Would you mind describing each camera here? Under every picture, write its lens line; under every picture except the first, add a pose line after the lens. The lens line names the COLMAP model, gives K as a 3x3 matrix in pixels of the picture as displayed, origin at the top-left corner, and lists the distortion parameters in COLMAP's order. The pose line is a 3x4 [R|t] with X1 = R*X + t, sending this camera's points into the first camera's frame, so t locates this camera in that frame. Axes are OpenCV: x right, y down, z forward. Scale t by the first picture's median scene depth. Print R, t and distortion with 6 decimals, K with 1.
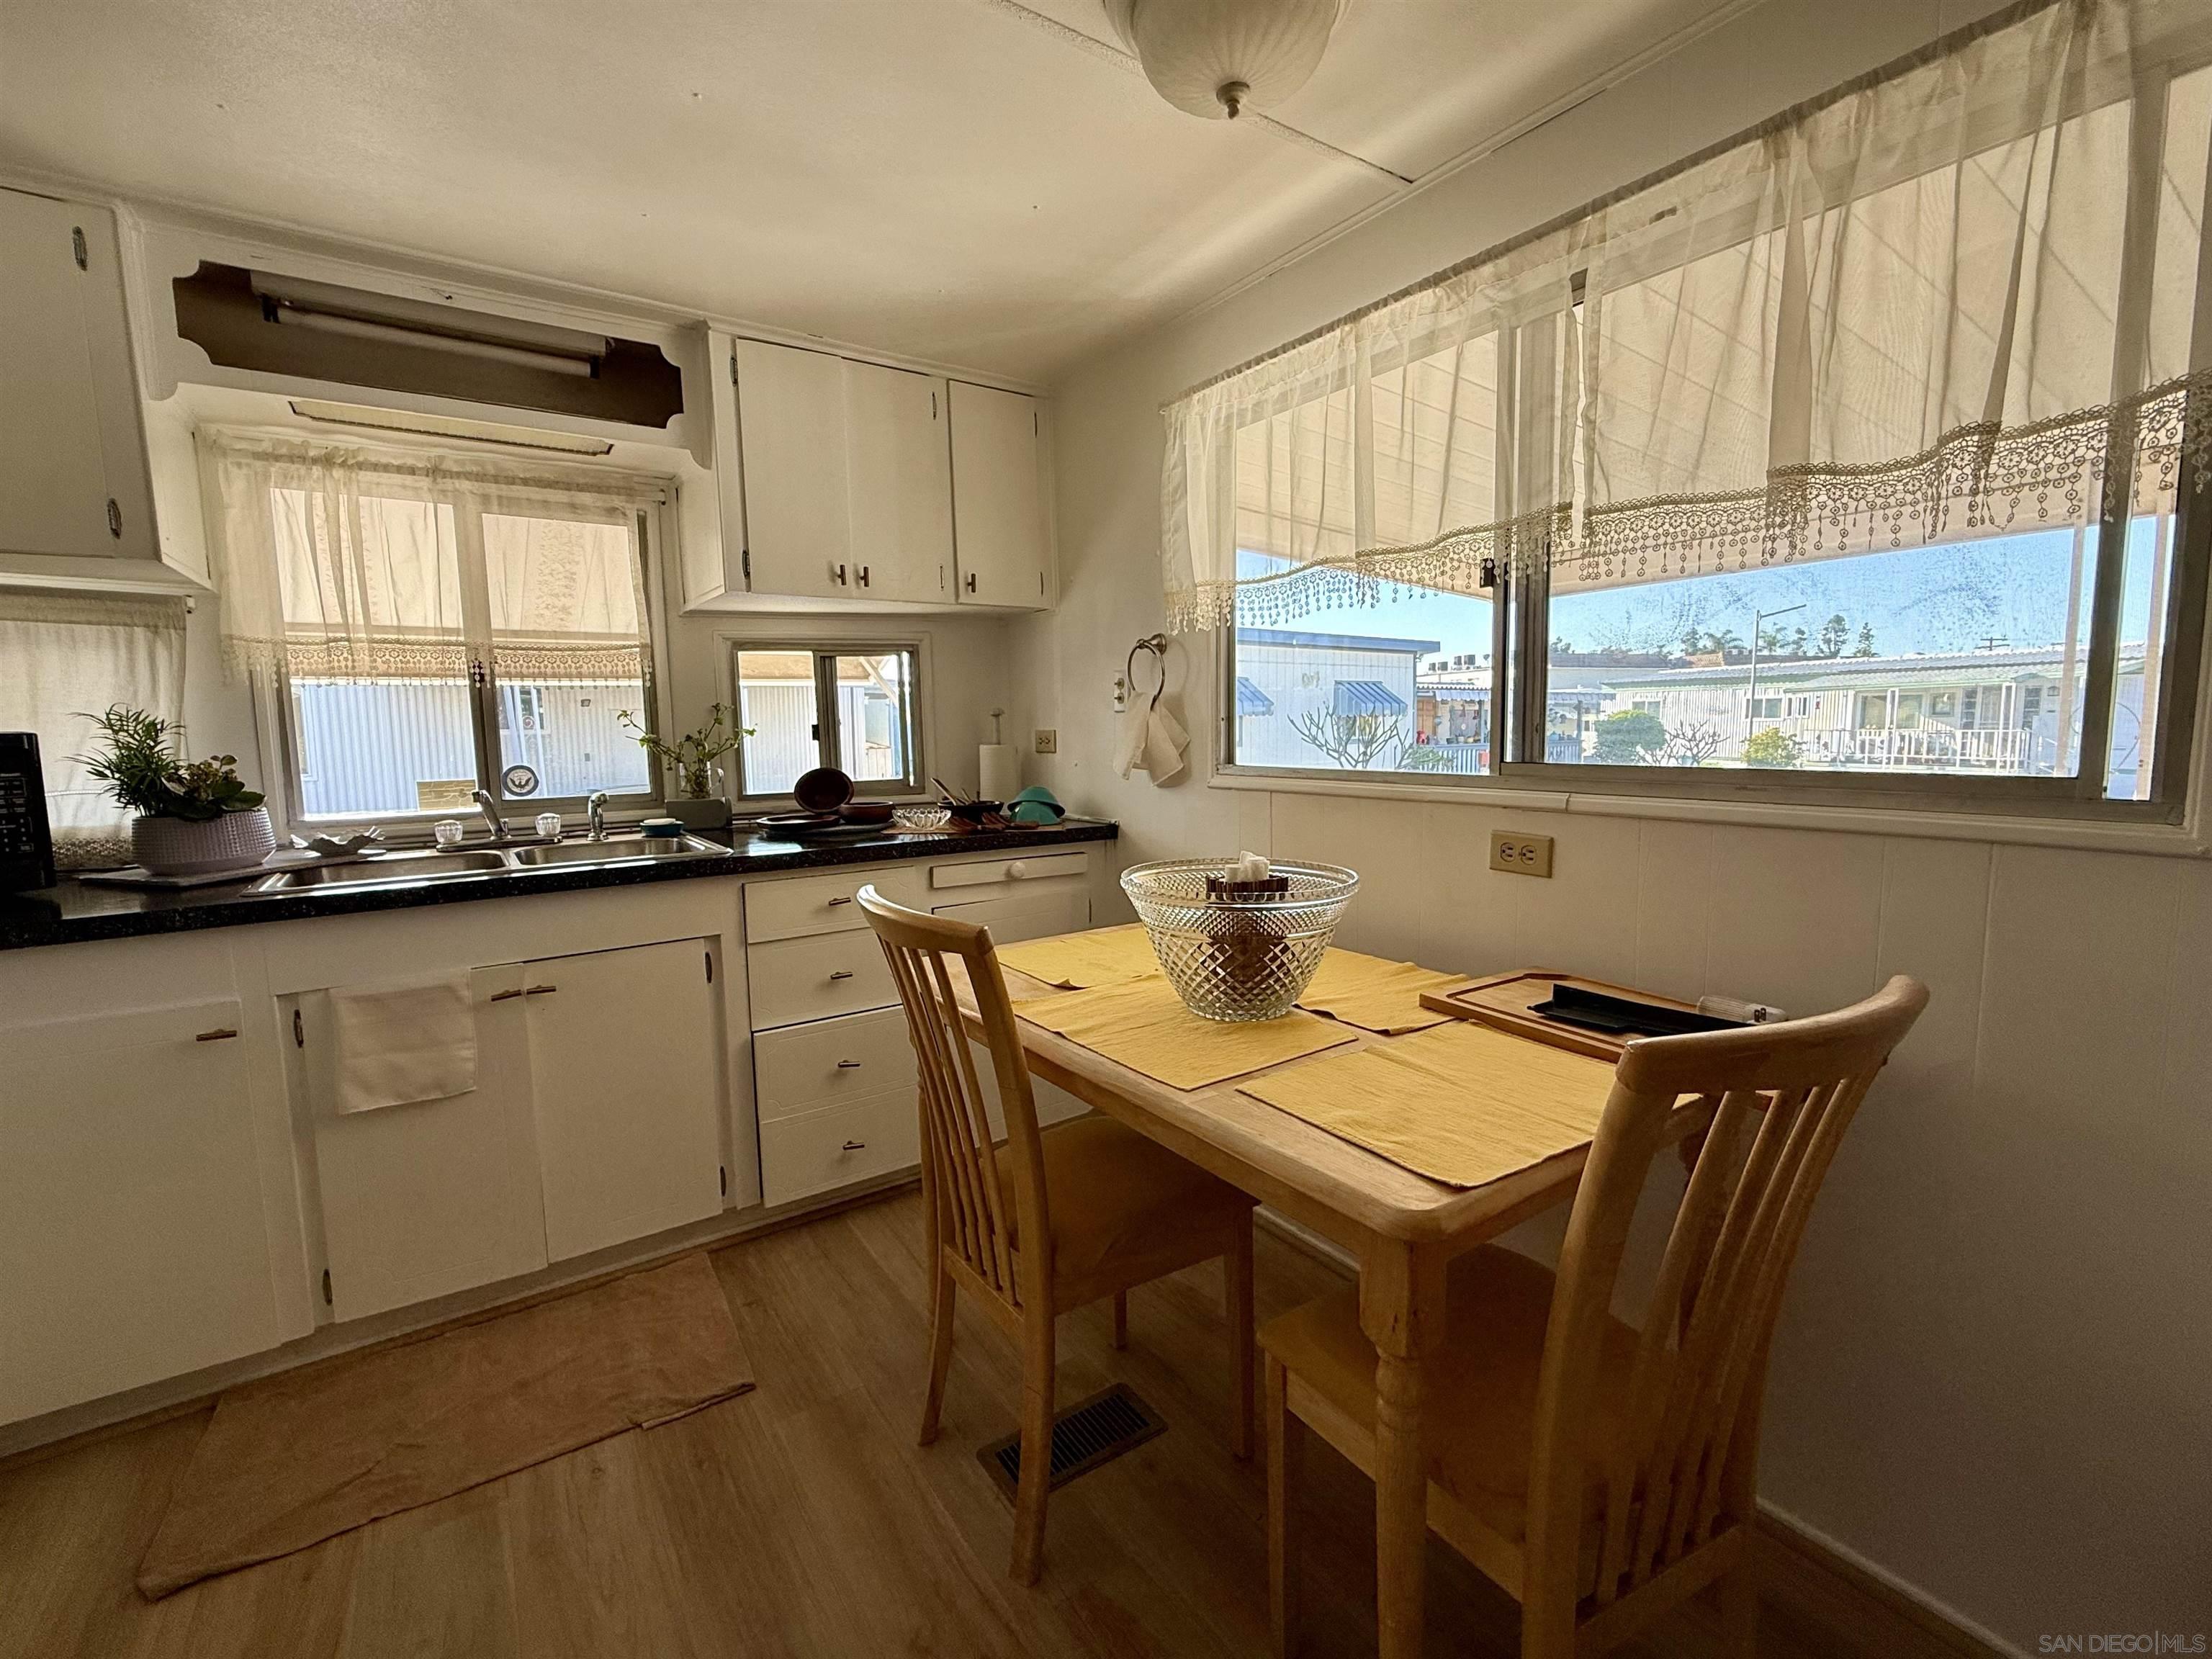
lens RADIAL K [[967.8, 0, 1092.0], [0, 967.8, 822.6], [0, 0, 1]] dist [0.002324, -0.000217]
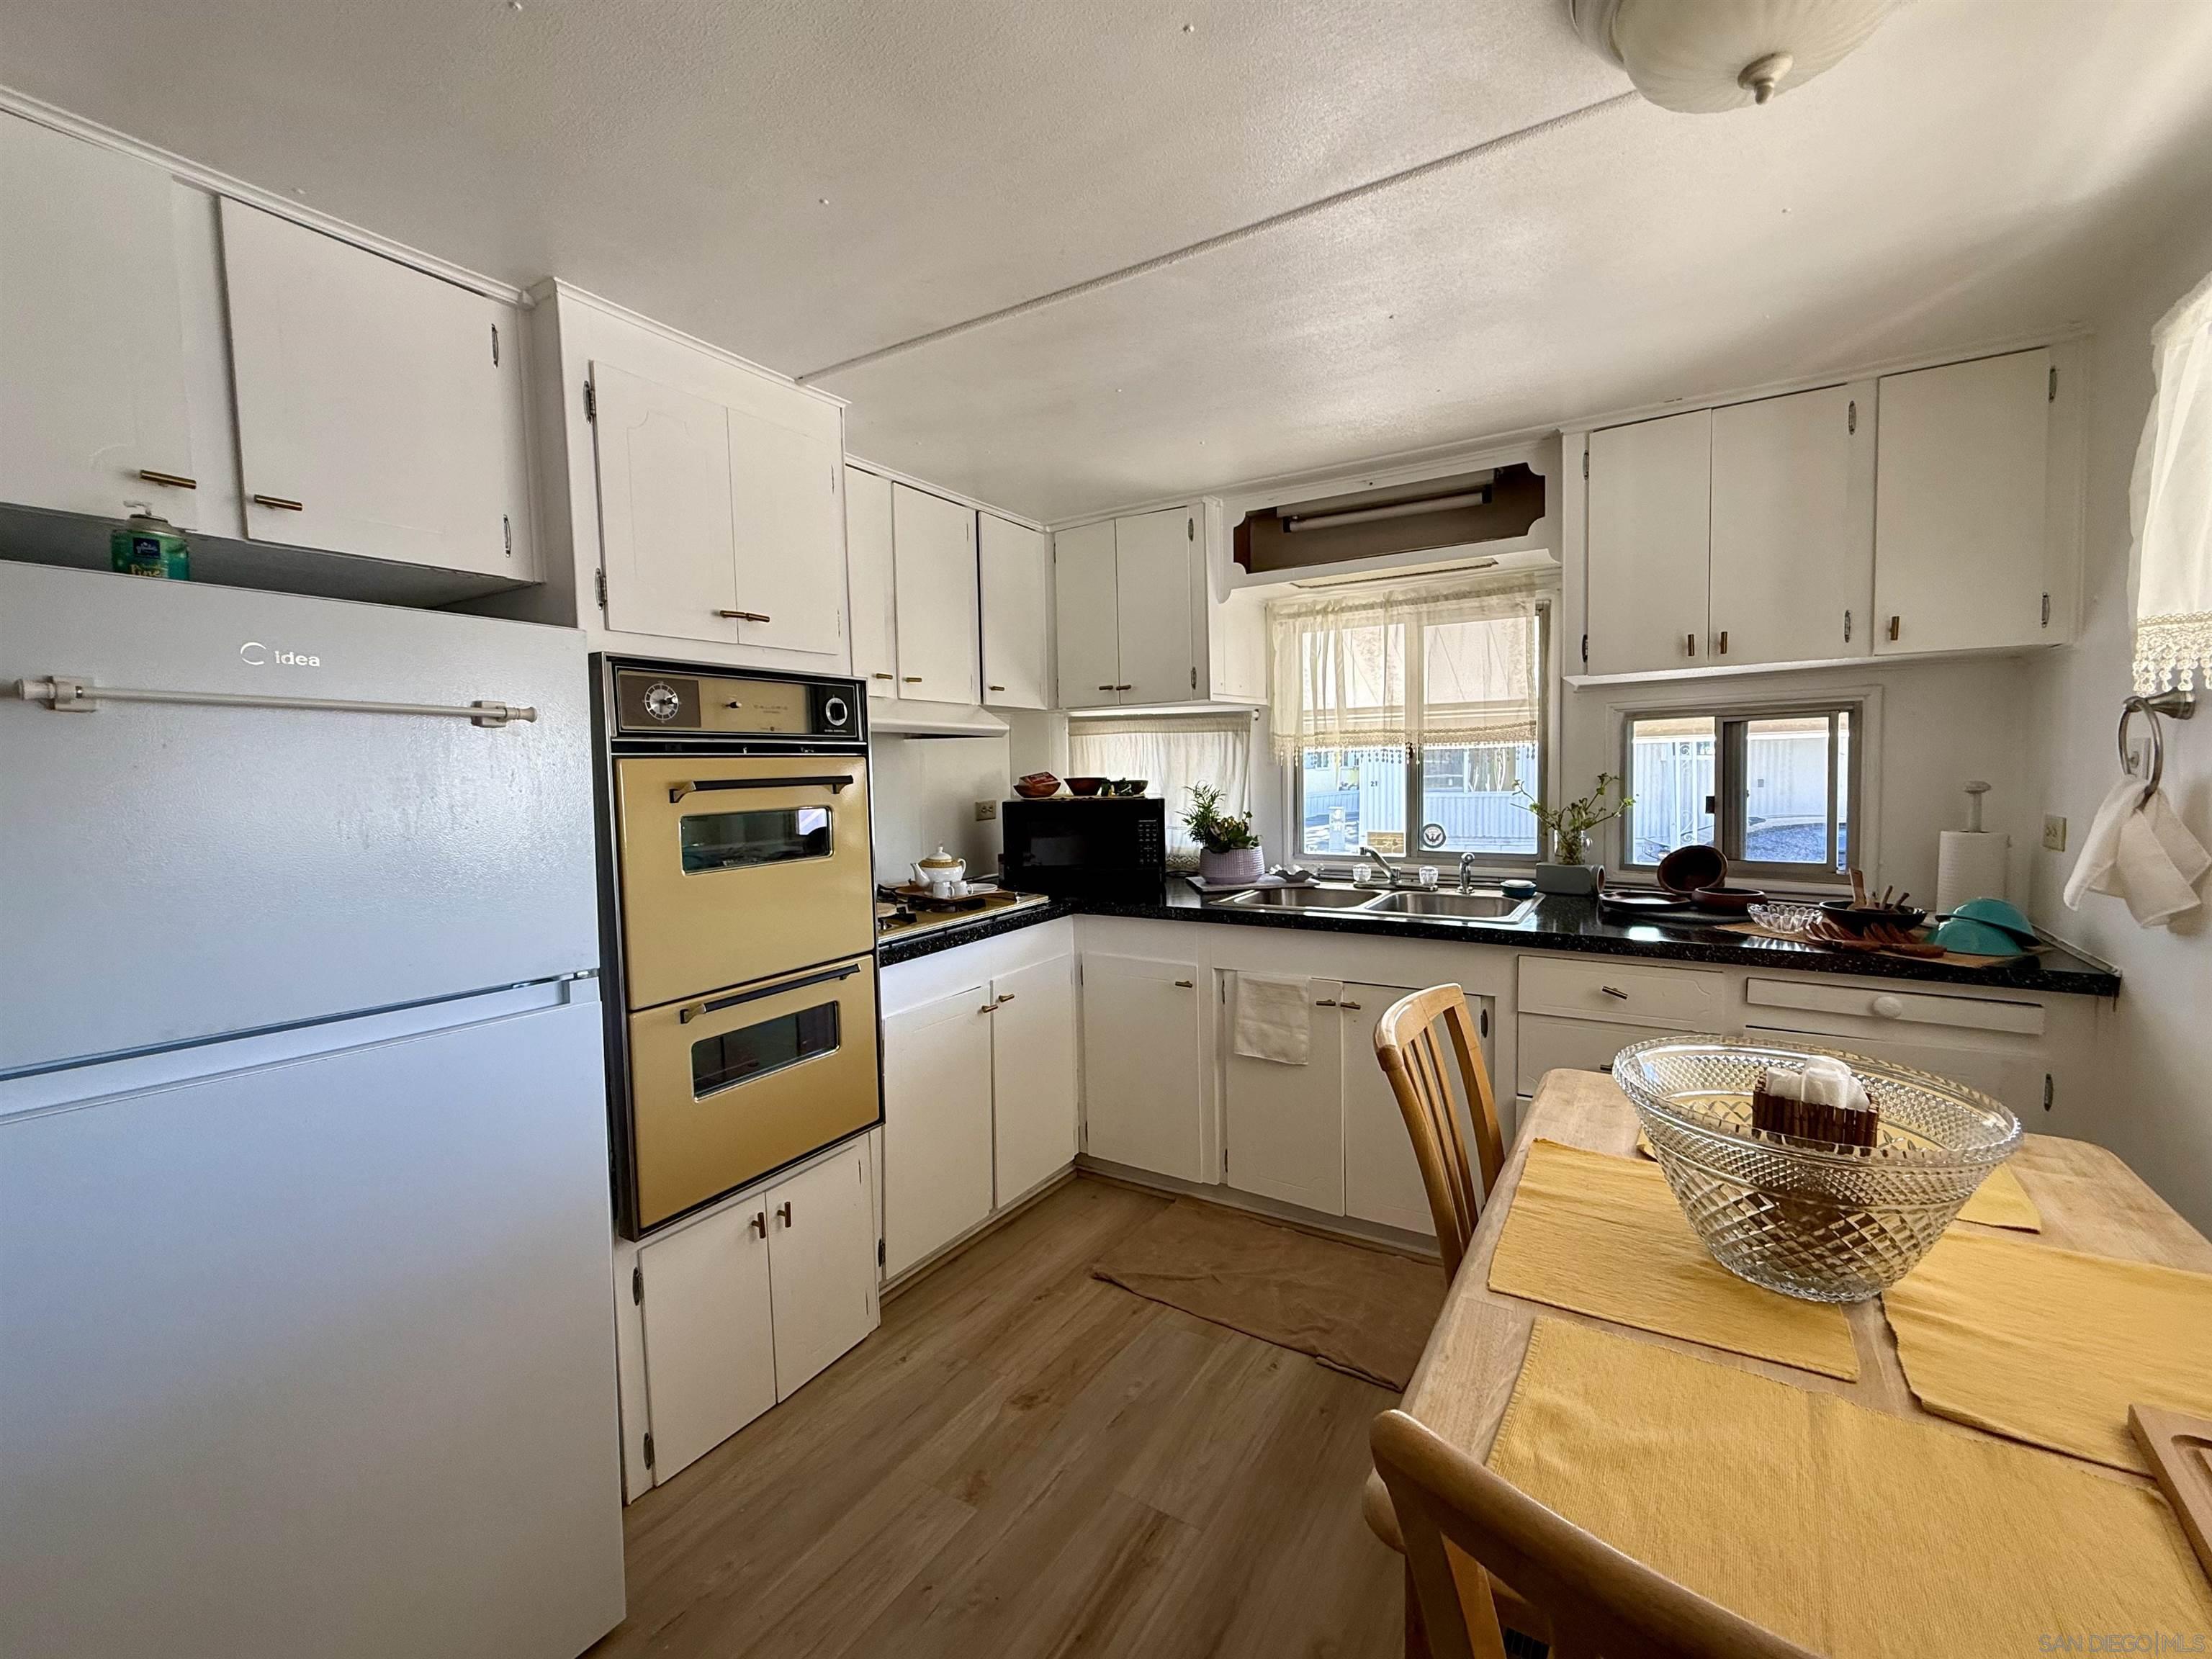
lens RADIAL K [[939.8, 0, 1121.2], [0, 939.8, 817.2], [0, 0, 1]] dist [0.000865, -0.000067]
pose [[0.403102, 0.065539, -0.912805, 0.382925], [-0.077659, 0.996284, 0.037238, -0.088856], [0.911854, 0.055877, 0.406694, 0.156100]]
